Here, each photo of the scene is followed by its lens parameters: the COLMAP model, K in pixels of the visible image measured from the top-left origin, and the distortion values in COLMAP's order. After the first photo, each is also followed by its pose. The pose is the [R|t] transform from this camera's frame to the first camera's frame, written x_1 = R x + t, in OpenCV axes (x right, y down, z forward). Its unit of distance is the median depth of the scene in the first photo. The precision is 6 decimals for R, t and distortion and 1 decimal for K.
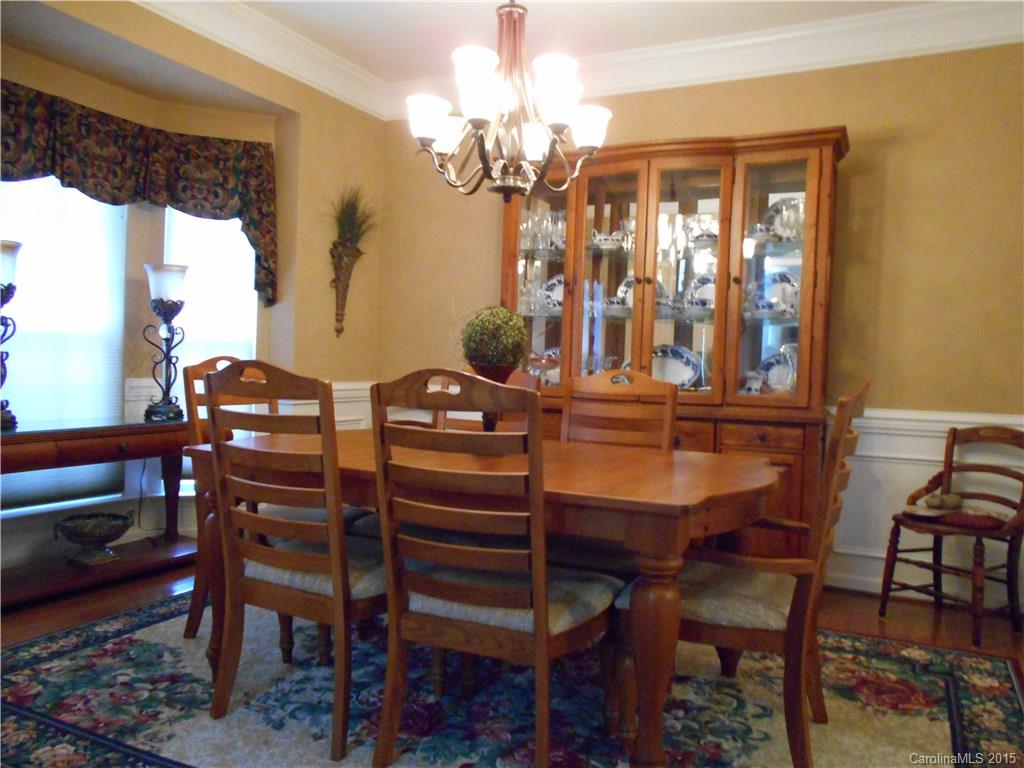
lens RADIAL K [[791.8, 0, 512.0], [0, 791.8, 384.0], [0, 0, 1]] dist [-0.086918, 0.002503]
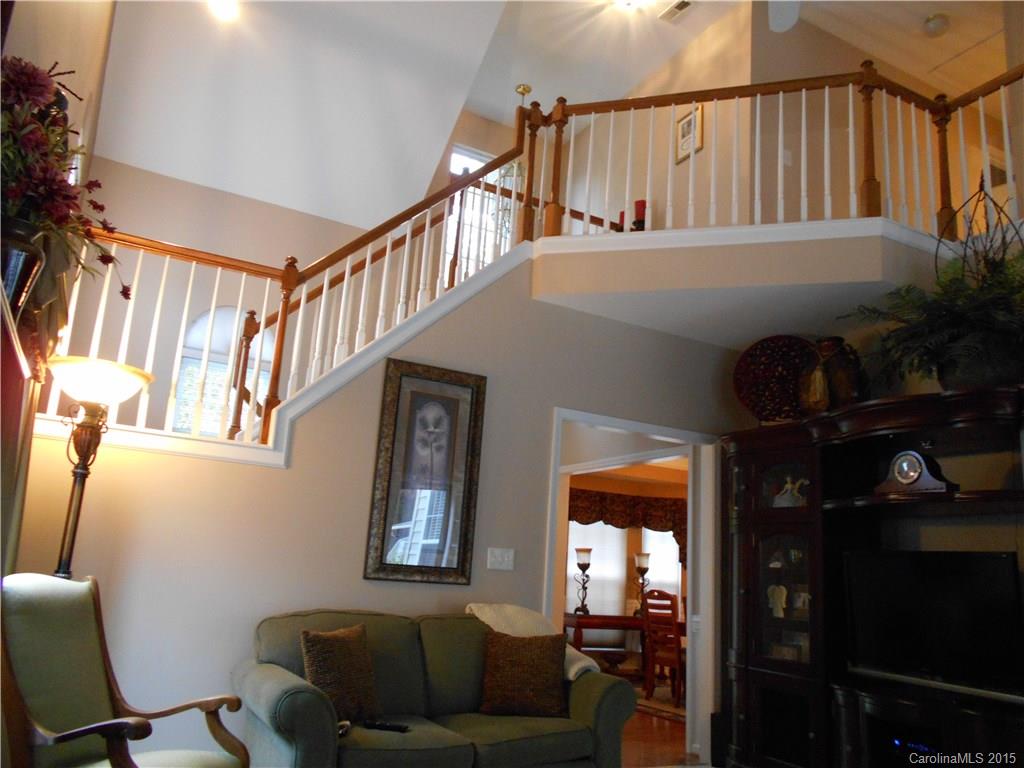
lens RADIAL K [[790.0, 0, 512.0], [0, 790.0, 384.0], [0, 0, 1]] dist [-0.000934, 0.000411]
pose [[0.823270, -0.110330, -0.556824, 0.691043], [-0.054706, 0.960943, -0.271286, 0.038320], [0.565007, 0.253803, 0.785080, -1.382138]]
